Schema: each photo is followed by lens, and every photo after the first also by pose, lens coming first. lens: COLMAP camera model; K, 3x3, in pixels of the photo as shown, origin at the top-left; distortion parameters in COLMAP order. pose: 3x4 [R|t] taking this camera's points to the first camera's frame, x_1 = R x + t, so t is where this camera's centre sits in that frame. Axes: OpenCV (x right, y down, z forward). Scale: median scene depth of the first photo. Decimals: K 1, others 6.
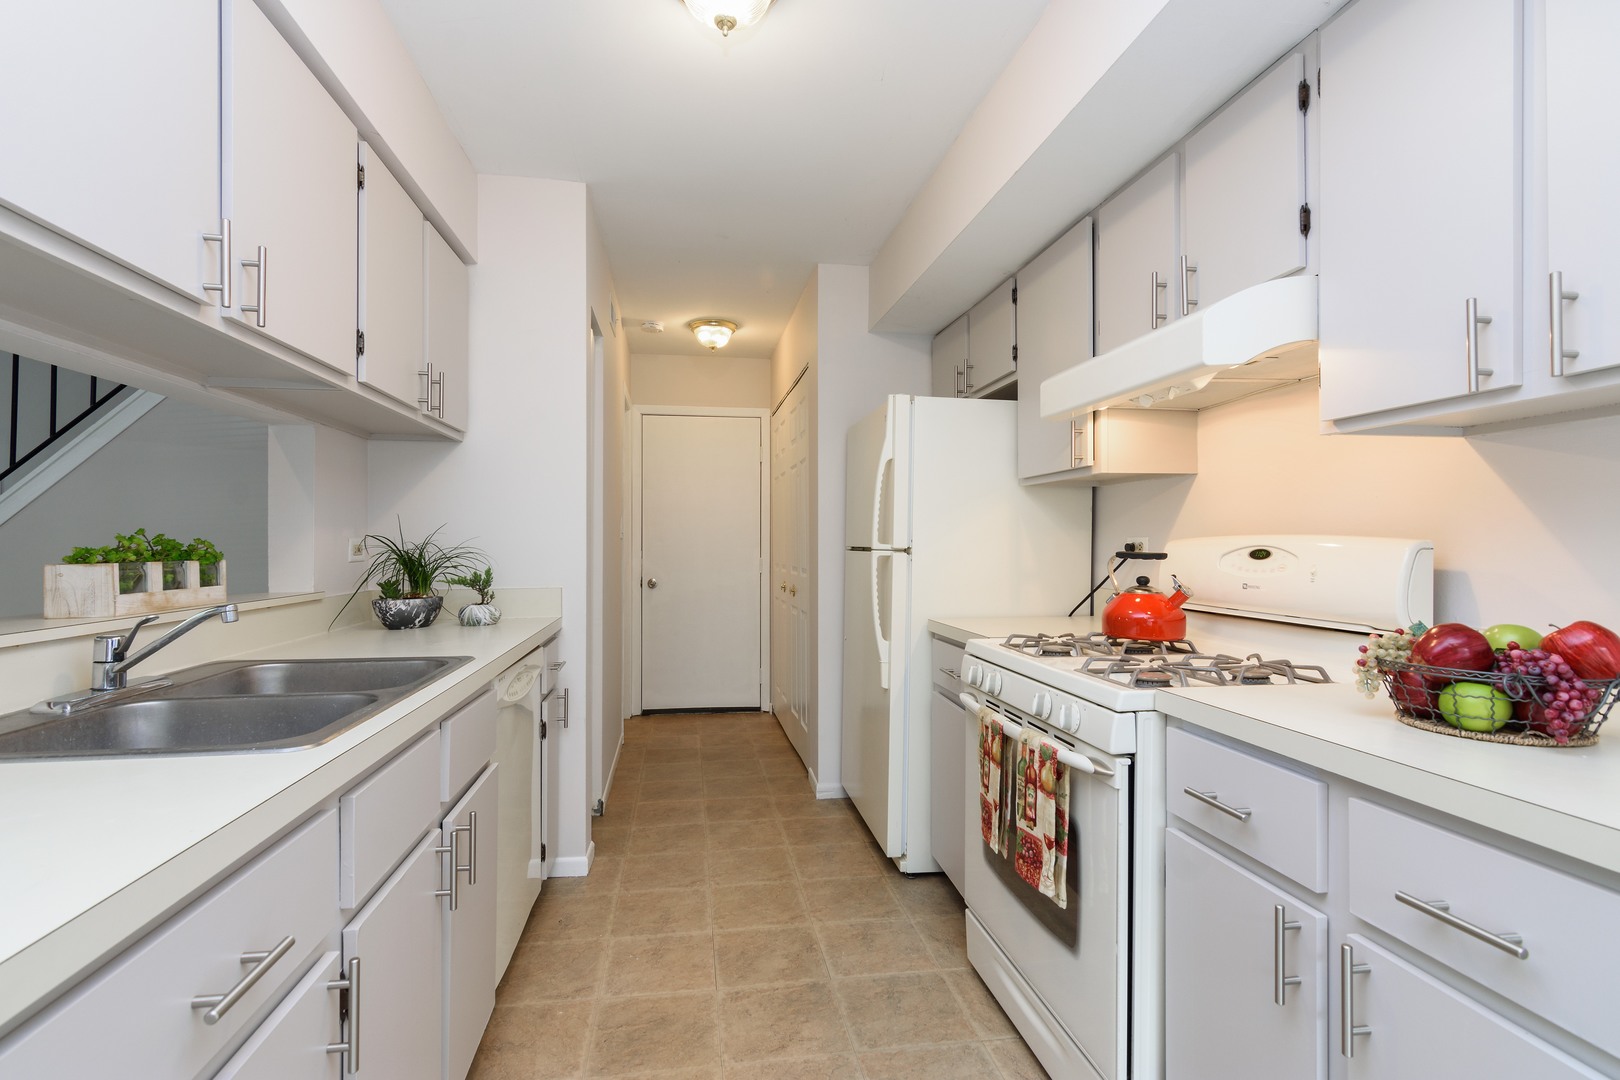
lens RADIAL K [[783.2, 0, 793.1], [0, 783.2, 539.9], [0, 0, 1]] dist [0.002994, 0.000648]
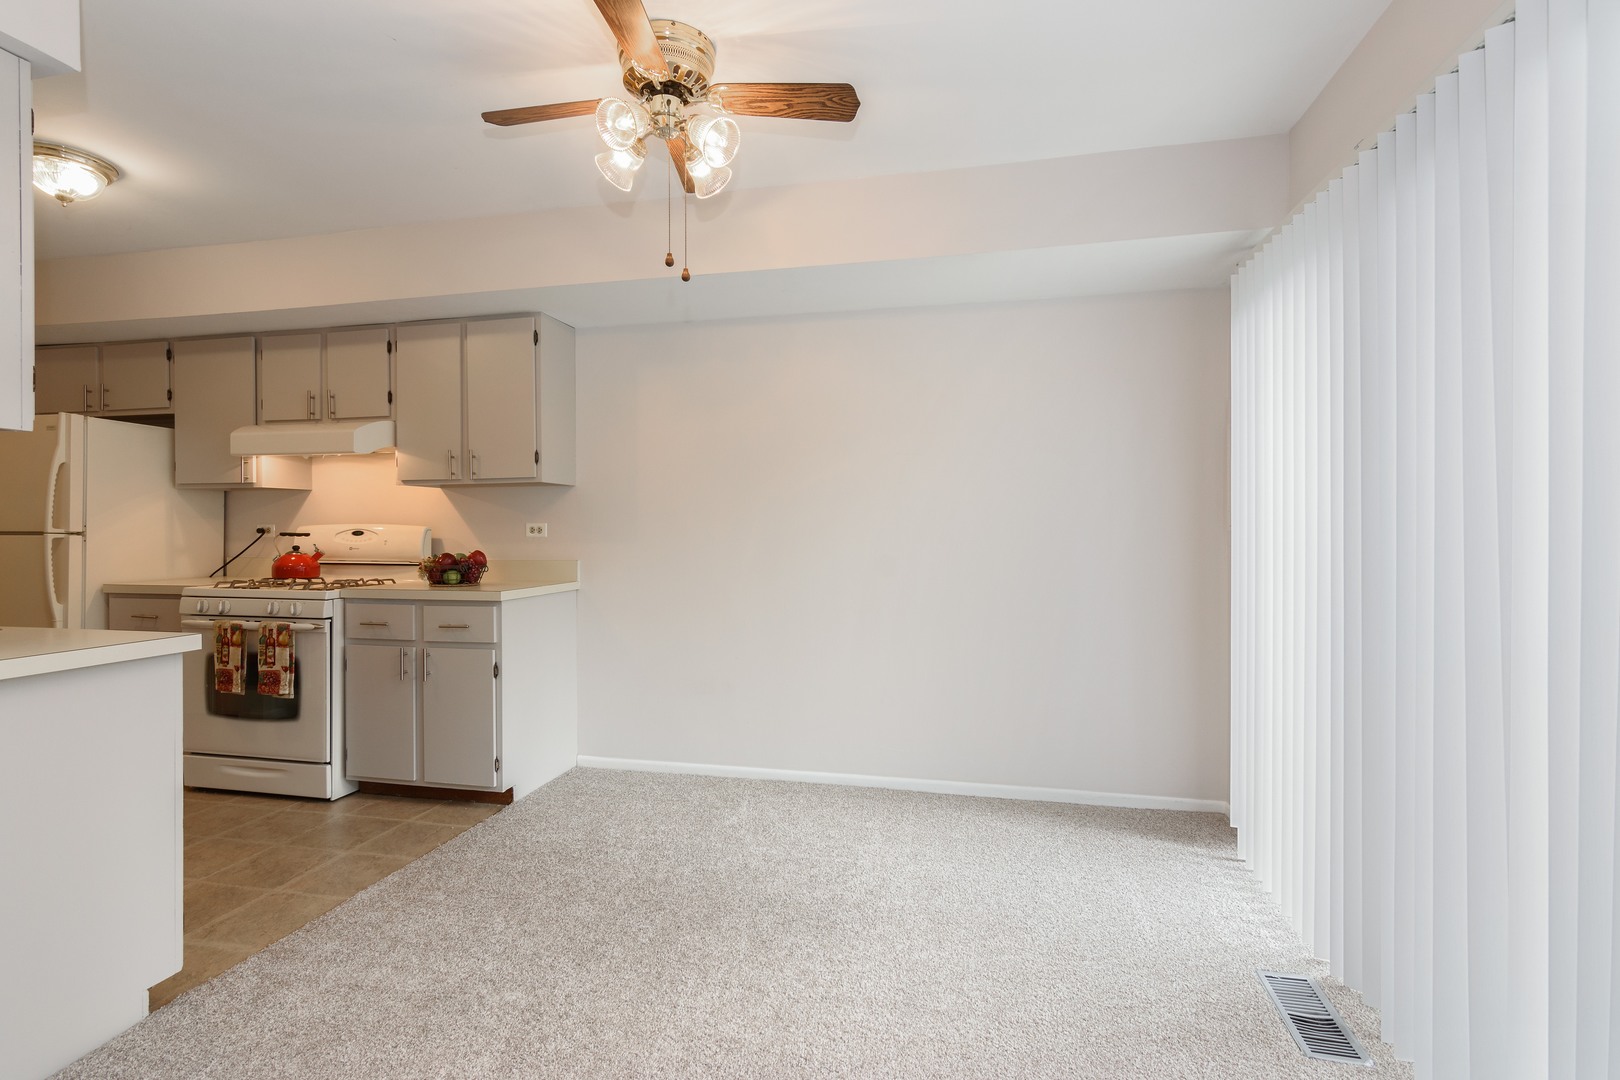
lens RADIAL K [[783.2, 0, 801.4], [0, 783.2, 533.0], [0, 0, 1]] dist [0.002994, 0.000648]
pose [[0.359054, -0.005634, 0.933300, -0.945640], [-0.003327, 0.999968, 0.007316, -0.001591], [-0.933311, -0.005732, 0.359023, -0.873484]]
